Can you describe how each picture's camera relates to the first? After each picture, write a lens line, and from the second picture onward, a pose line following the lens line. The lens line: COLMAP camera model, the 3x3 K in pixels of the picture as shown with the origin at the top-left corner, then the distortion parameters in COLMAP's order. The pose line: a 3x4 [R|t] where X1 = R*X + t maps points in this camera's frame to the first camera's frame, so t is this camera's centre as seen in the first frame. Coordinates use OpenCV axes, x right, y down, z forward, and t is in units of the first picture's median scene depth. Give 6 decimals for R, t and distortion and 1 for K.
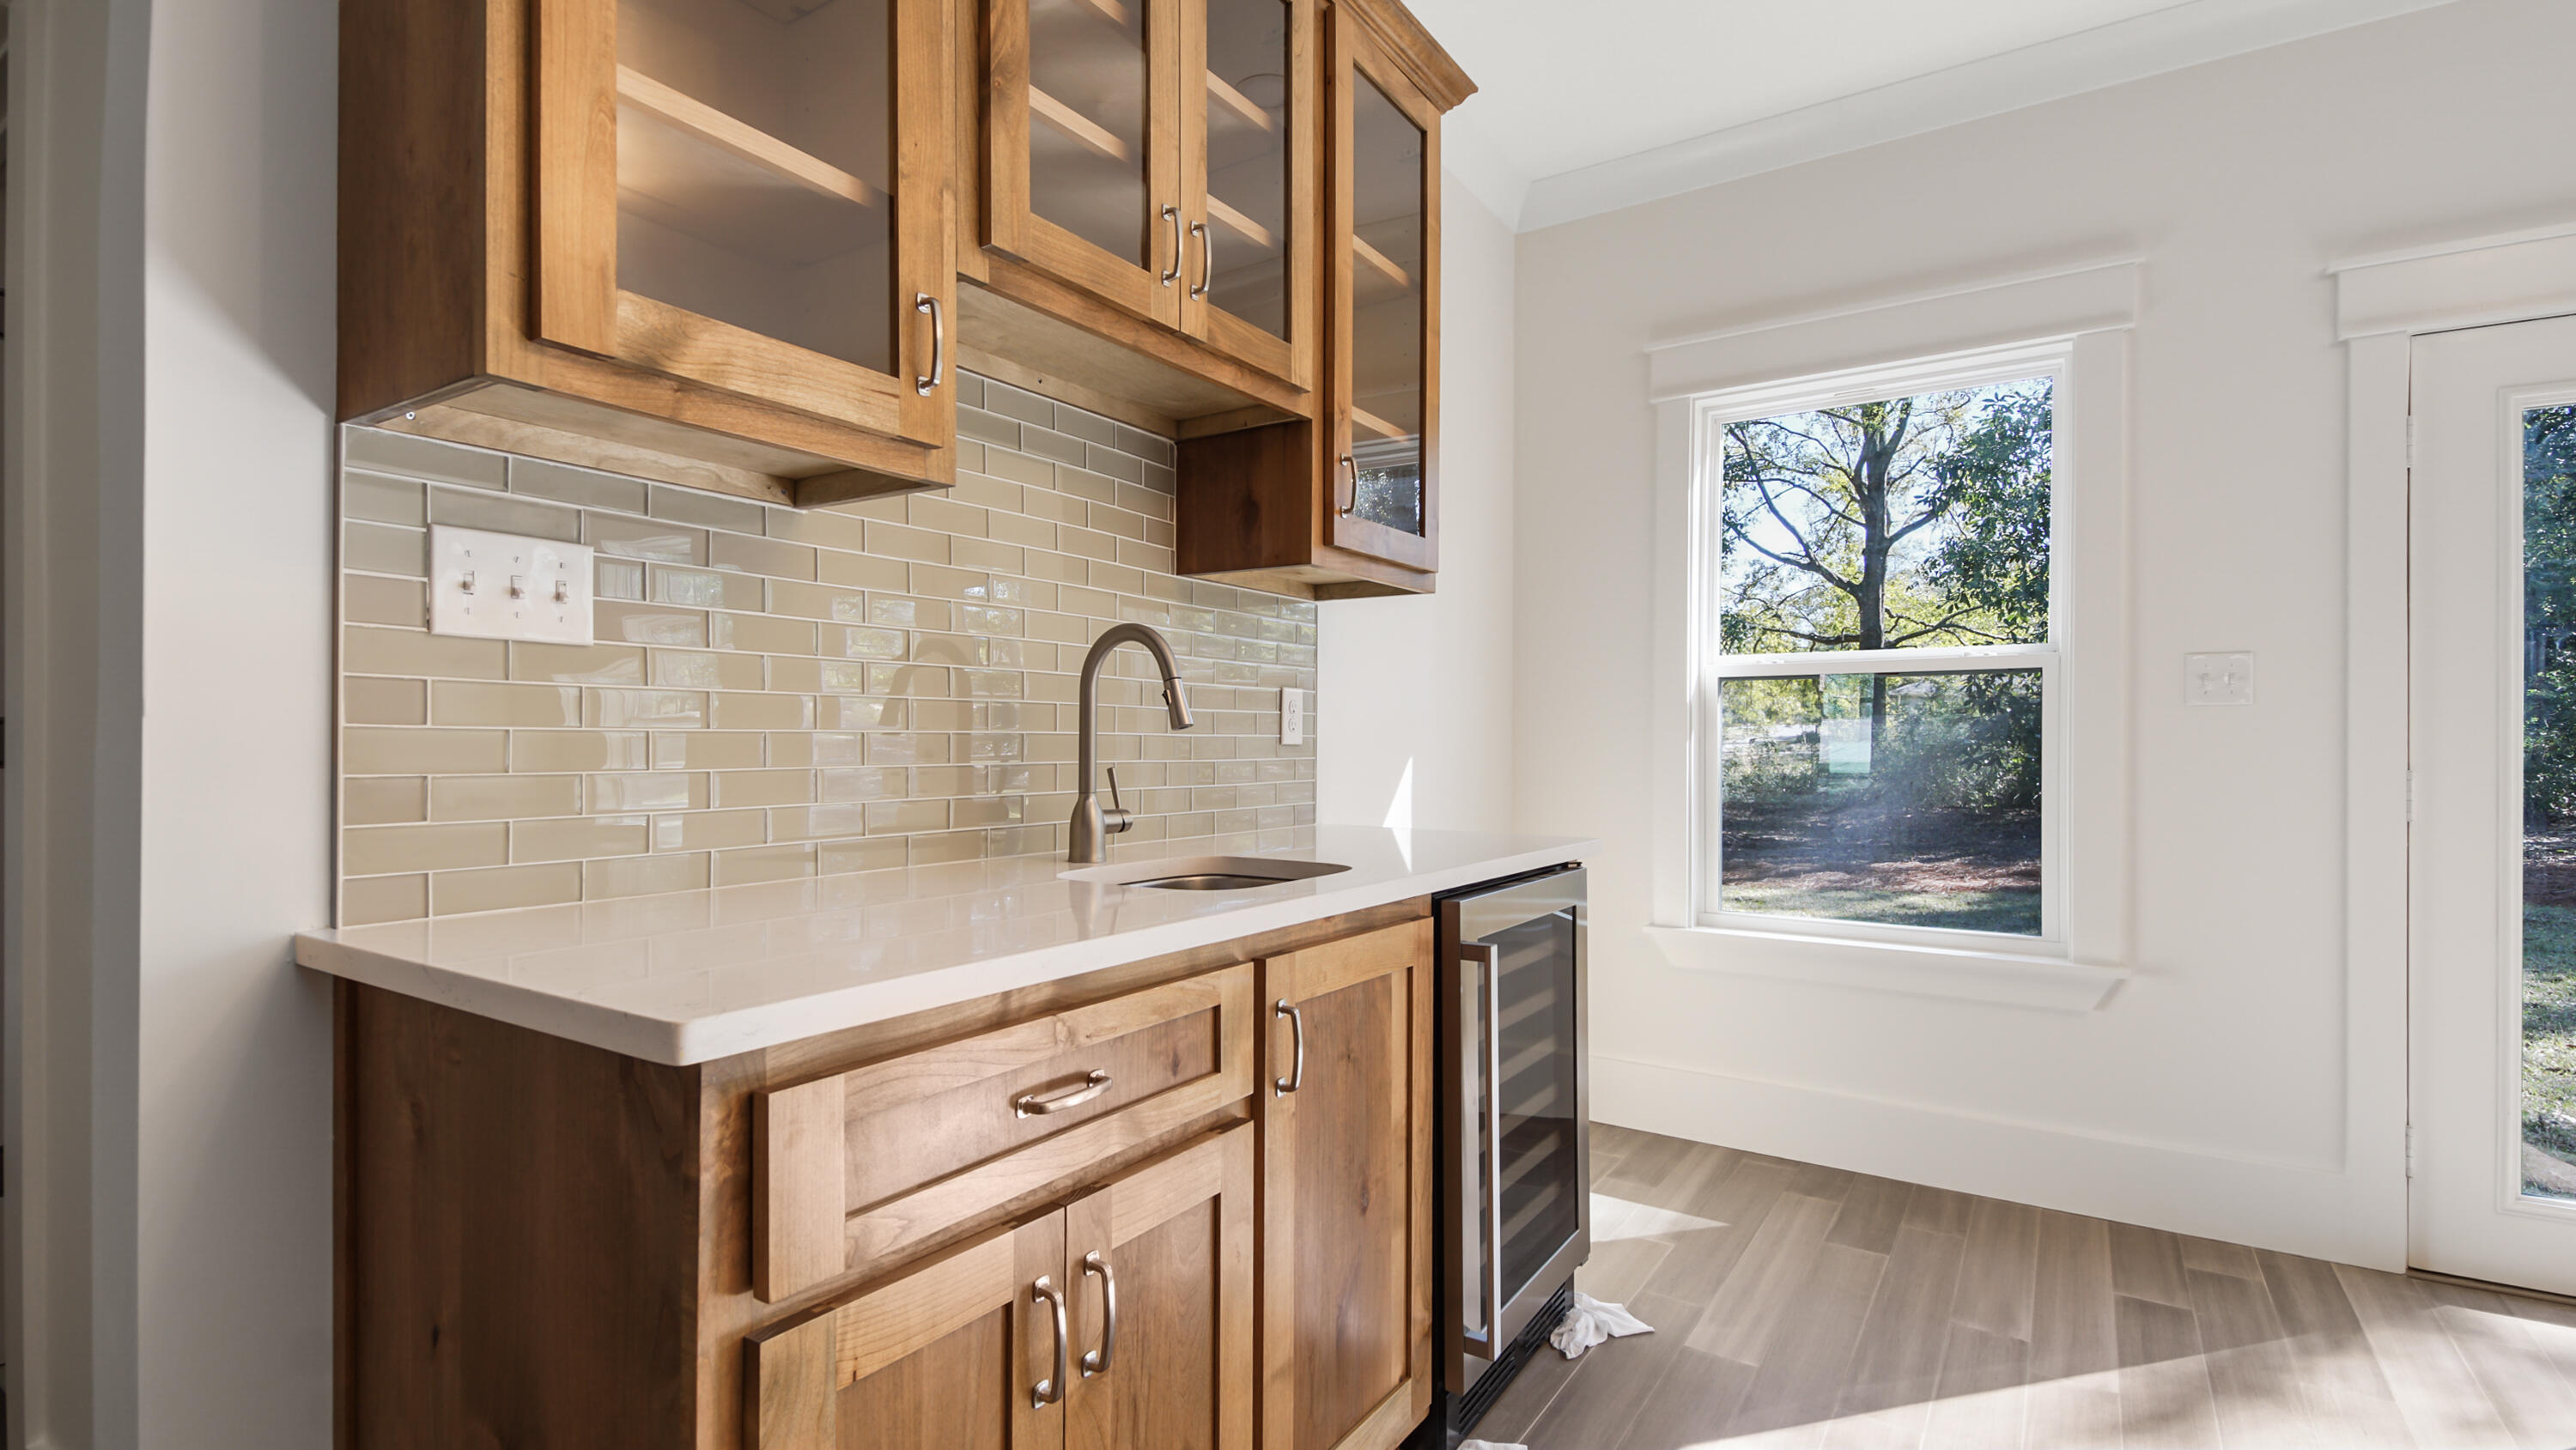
lens RADIAL K [[1176.7, 0, 1274.8], [0, 1176.7, 752.7], [0, 0, 1]] dist [0.023716, -0.000249]
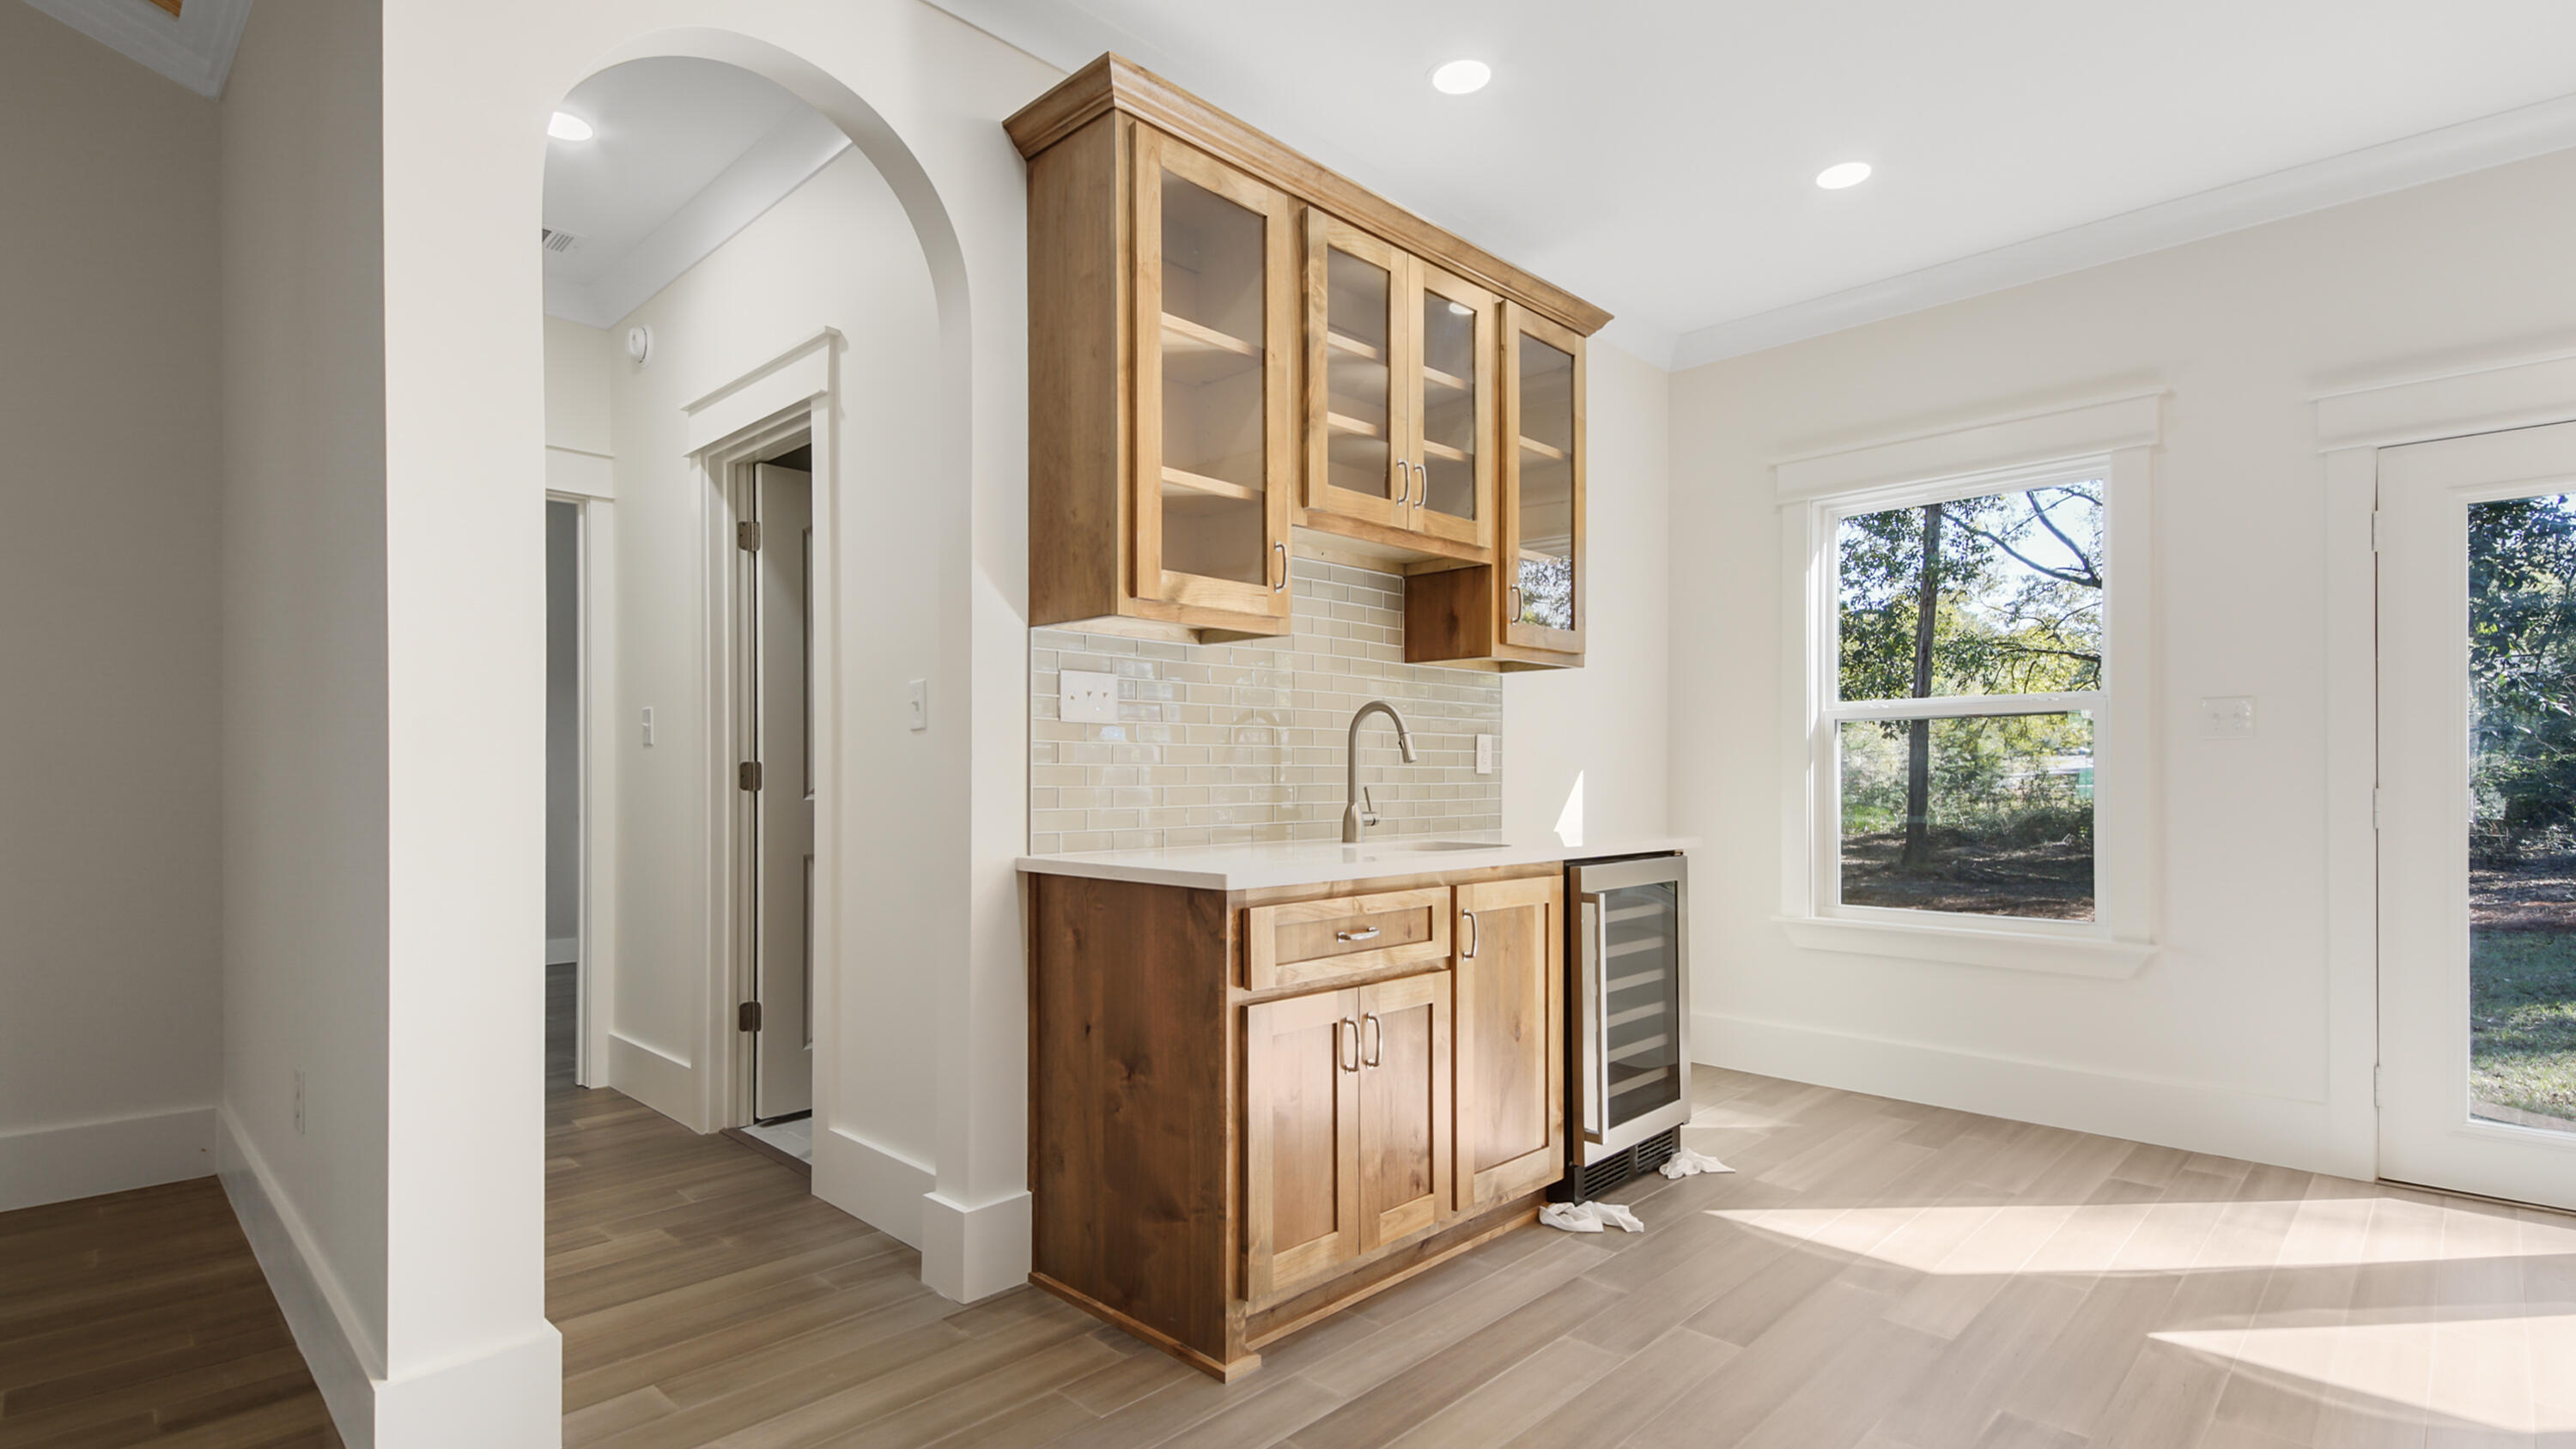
lens RADIAL K [[1211.3, 0, 1258.3], [0, 1211.3, 773.9], [0, 0, 1]] dist [0.027866, -0.000250]
pose [[0.981122, -0.005446, -0.193314, 0.042687], [0.003040, 0.999914, -0.012740, 0.016697], [0.193366, 0.011912, 0.981054, -0.722068]]
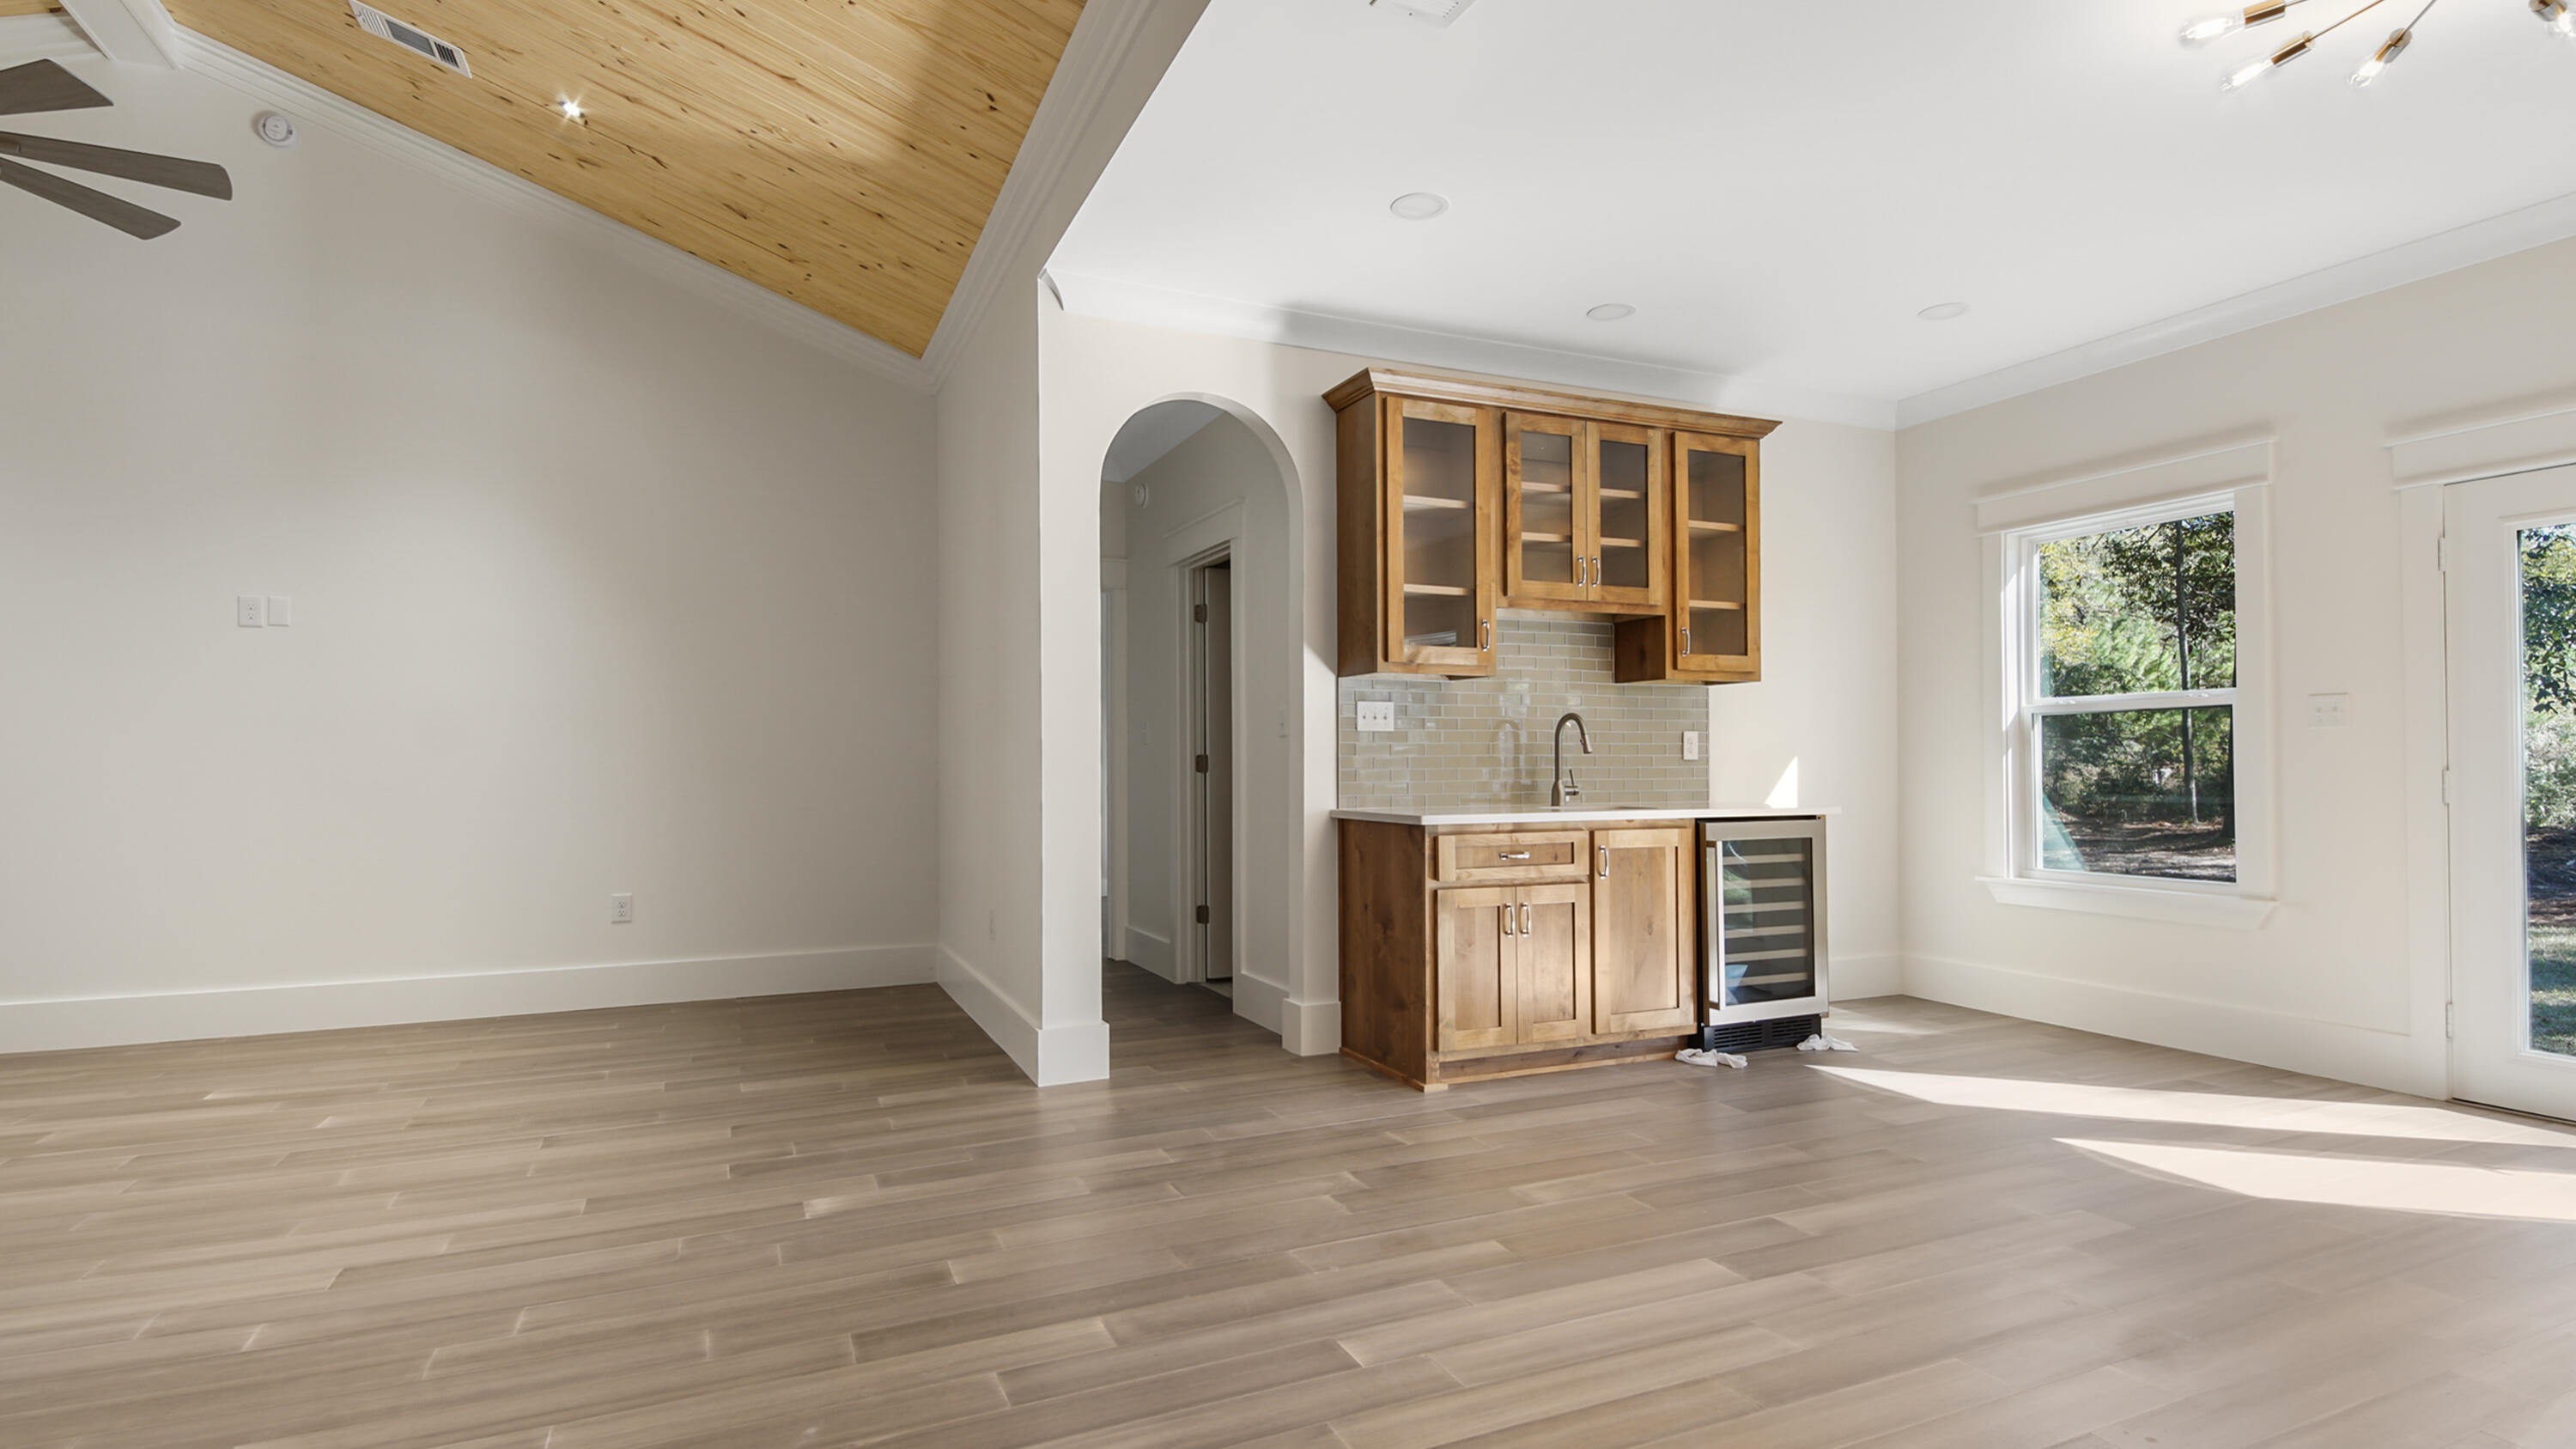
lens RADIAL K [[1220.2, 0, 1261.6], [0, 1220.2, 739.6], [0, 0, 1]] dist [0.022735, -0.000071]
pose [[0.841585, -0.018388, -0.539812, 0.727145], [0.002198, 0.999529, -0.030620, 0.028780], [0.540120, 0.024583, 0.841229, -1.569349]]
